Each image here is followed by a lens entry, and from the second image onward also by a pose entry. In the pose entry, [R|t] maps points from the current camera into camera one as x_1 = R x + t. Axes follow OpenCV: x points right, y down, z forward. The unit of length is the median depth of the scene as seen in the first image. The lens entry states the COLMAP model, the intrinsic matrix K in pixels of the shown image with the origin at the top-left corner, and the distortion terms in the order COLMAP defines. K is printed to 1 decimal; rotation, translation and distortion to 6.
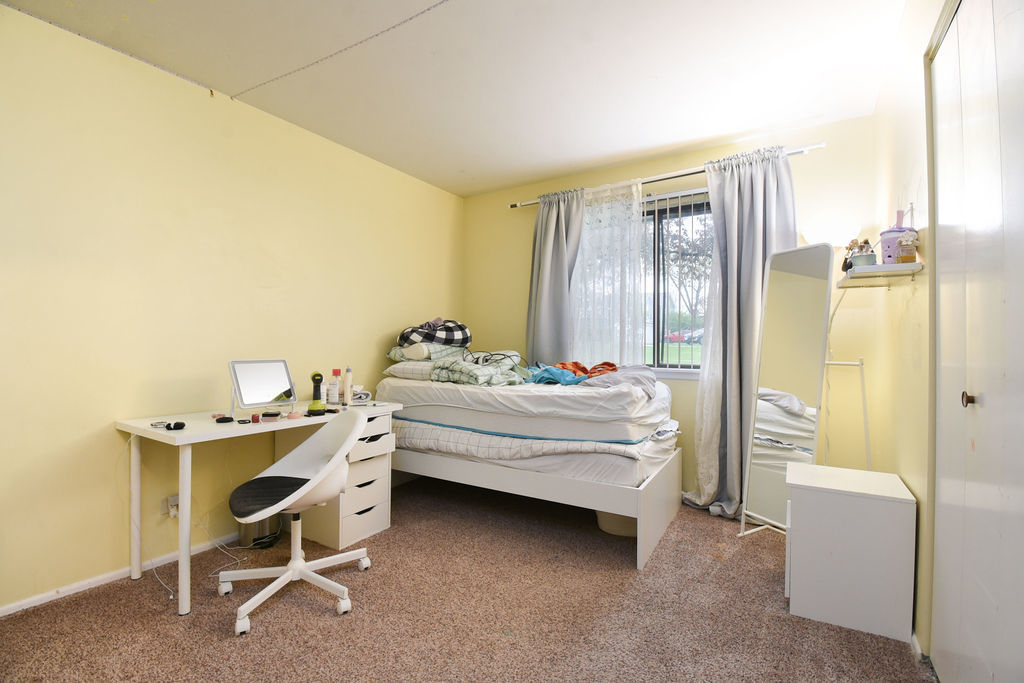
lens RADIAL K [[450.0, 0, 491.2], [0, 450.0, 336.4], [0, 0, 1]] dist [0.007040, -0.016760]
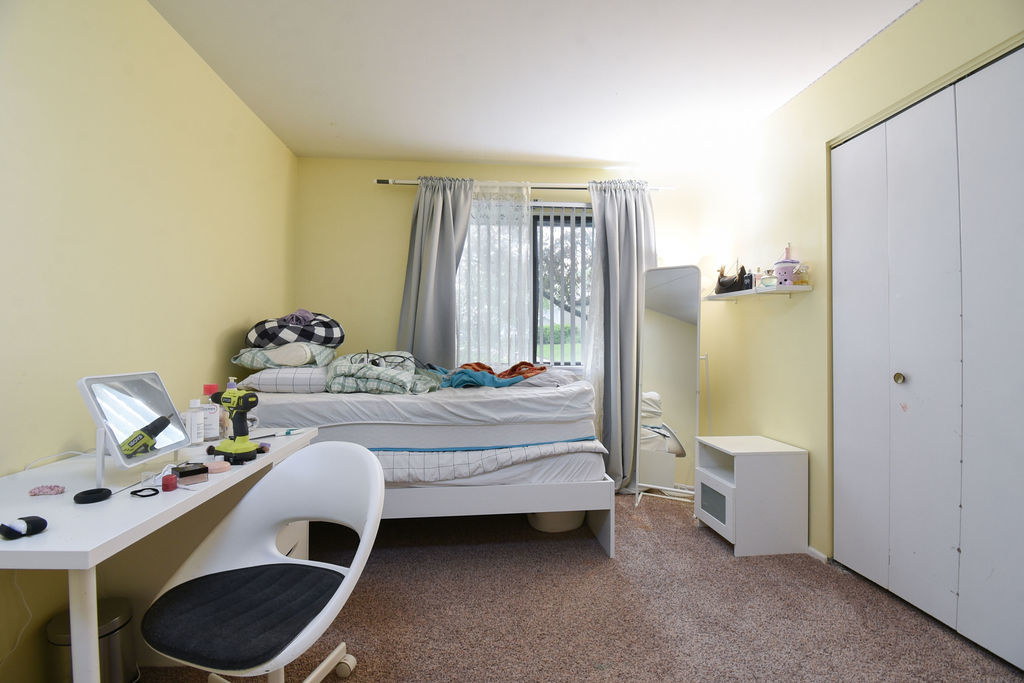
lens RADIAL K [[450.0, 0, 513.5], [0, 450.0, 339.7], [0, 0, 1]] dist [0.007040, -0.016760]
pose [[0.794552, 0.002768, 0.607190, -0.355074], [-0.007535, 0.999958, 0.005300, 0.003808], [-0.607150, -0.008786, 0.794539, 0.222625]]
